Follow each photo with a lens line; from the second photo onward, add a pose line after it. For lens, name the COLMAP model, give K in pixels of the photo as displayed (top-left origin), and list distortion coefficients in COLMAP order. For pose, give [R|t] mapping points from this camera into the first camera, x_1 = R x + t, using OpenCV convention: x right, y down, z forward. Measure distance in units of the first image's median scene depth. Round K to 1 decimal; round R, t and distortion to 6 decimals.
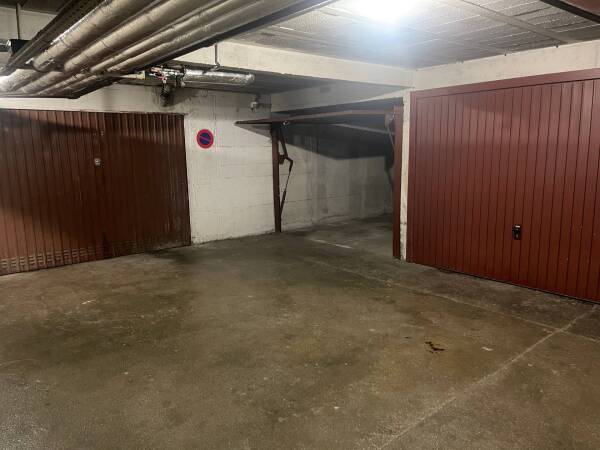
lens RADIAL K [[453.4, 0, 302.4], [0, 453.4, 224.3], [0, 0, 1]] dist [0.069935, -0.083293]
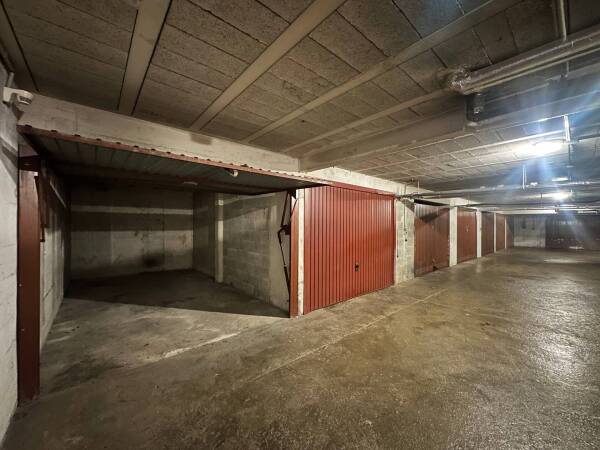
lens RADIAL K [[238.4, 0, 300.0], [0, 238.4, 224.6], [0, 0, 1]] dist [-0.000214, -0.000375]
pose [[-0.019888, 0.017401, 0.999651, -0.329428], [0.160016, 0.987015, -0.013997, -0.118295], [-0.986914, 0.159682, -0.022414, 0.825265]]
